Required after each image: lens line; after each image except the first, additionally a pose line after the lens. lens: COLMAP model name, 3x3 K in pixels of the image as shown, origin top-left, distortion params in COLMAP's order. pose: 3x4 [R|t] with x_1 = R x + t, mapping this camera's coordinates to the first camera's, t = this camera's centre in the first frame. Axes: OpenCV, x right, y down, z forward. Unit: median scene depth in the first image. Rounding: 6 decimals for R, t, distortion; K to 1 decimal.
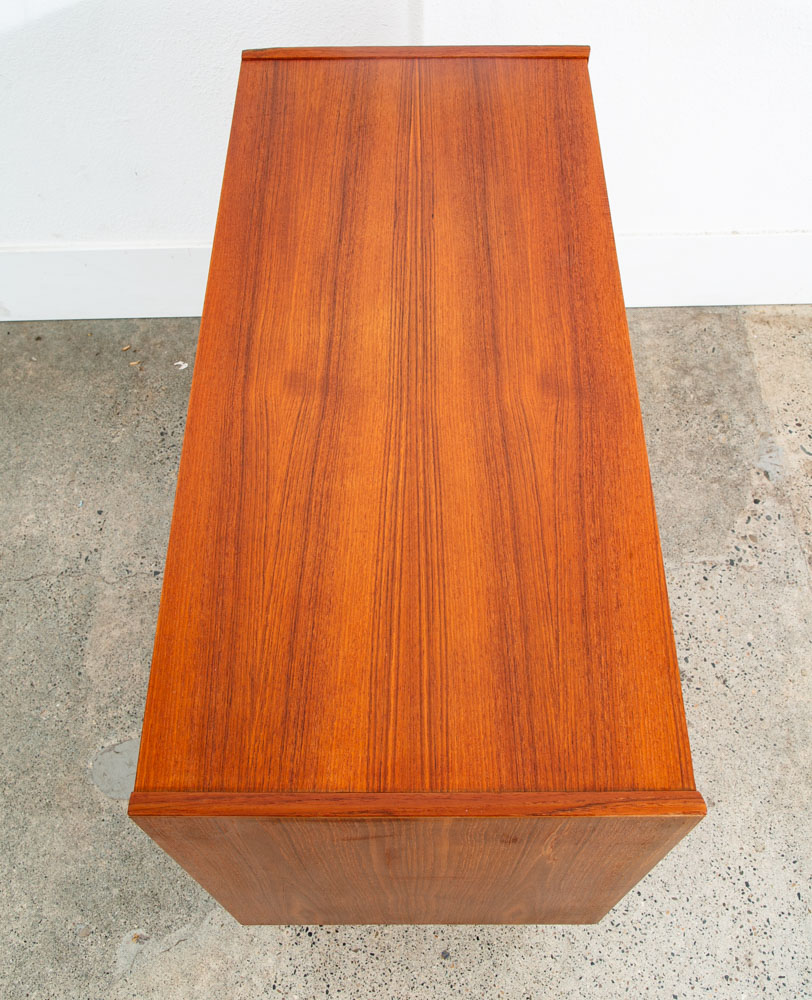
lens RADIAL K [[1007.2, 0, 401.4], [0, 1007.2, 450.3], [0, 0, 1]] dist [-0.036973, 0.000000]
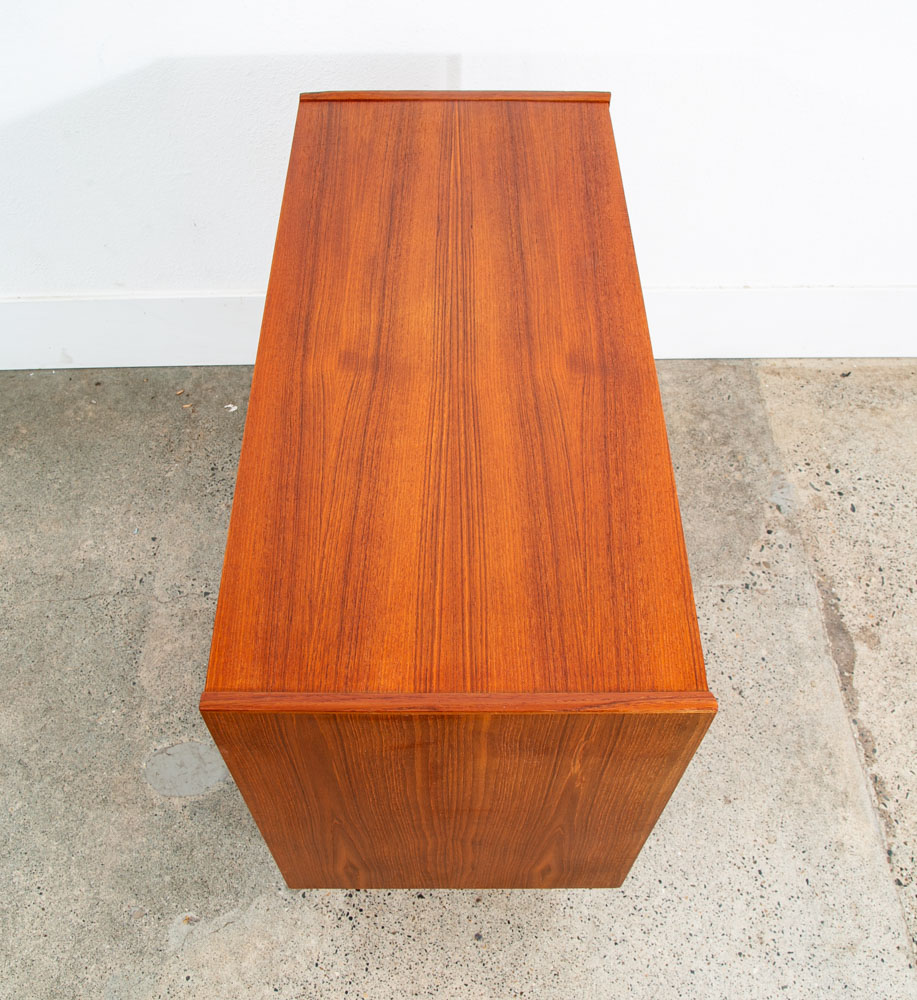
lens RADIAL K [[992.8, 0, 437.3], [0, 992.8, 514.5], [0, 0, 1]] dist [-0.094695, 0.000000]
pose [[0.999954, 0.006393, 0.007112, -0.008671], [-0.006050, 0.998868, -0.047191, 0.093537], [-0.007406, 0.047146, 0.998861, -0.050407]]
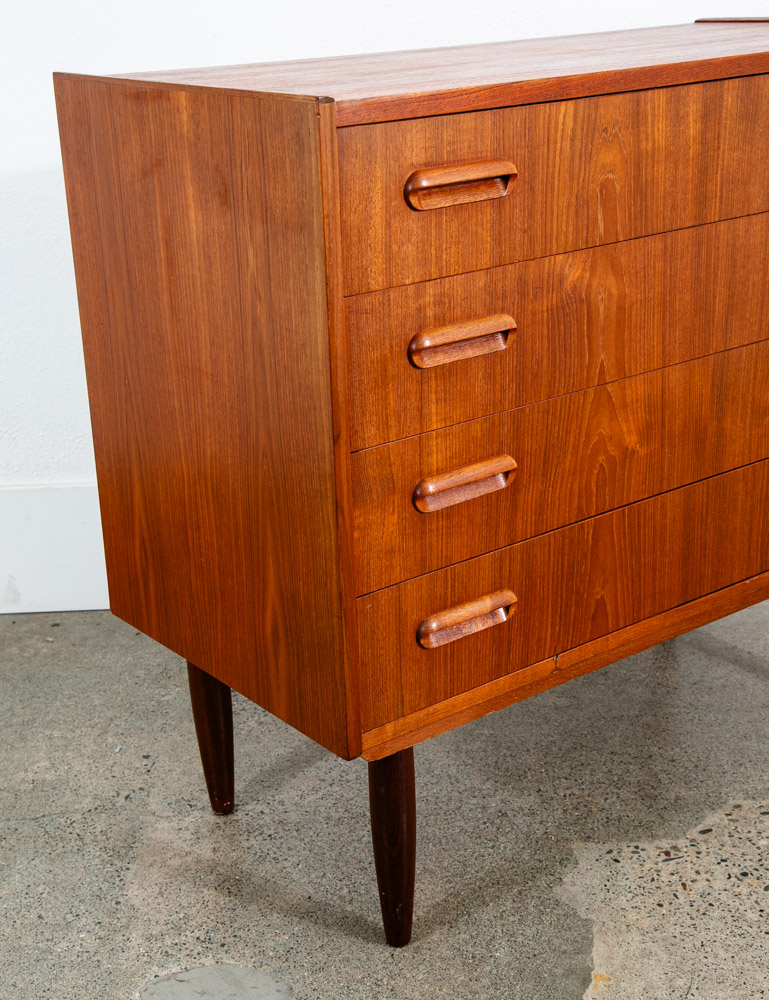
lens RADIAL K [[1511.1, 0, 357.0], [0, 1511.1, 529.6], [0, 0, 1]] dist [0.098105, 0.000000]
pose [[0.999622, -0.022191, -0.016252, -0.153673], [0.007849, 0.796428, -0.604683, 0.630886], [0.026362, 0.604327, 0.796300, 0.101829]]
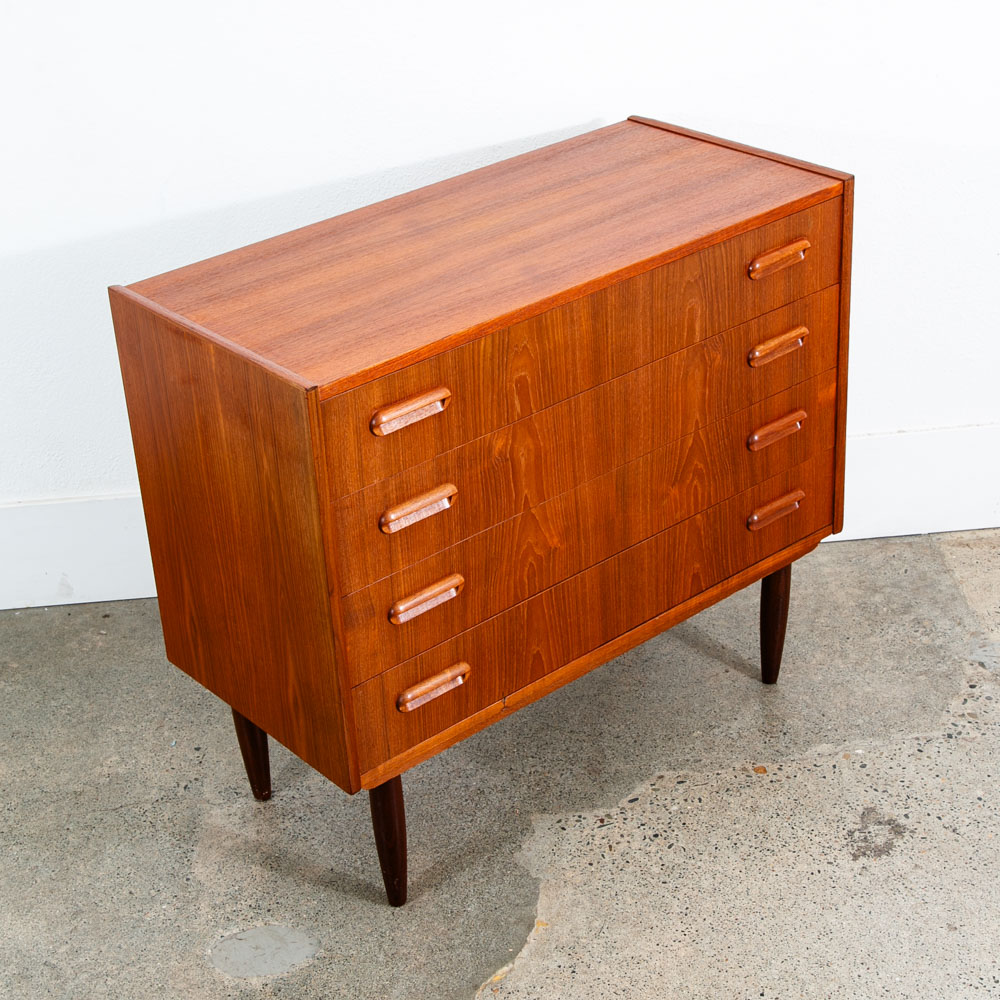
lens RADIAL K [[1949.0, 0, 476.7], [0, 1949.0, 506.8], [0, 0, 1]] dist [0.056018, 0.000000]
pose [[0.998108, -0.060374, 0.011618, -0.082505], [0.058457, 0.873381, -0.483517, 0.772774], [0.019045, 0.483281, 0.875258, -0.588986]]
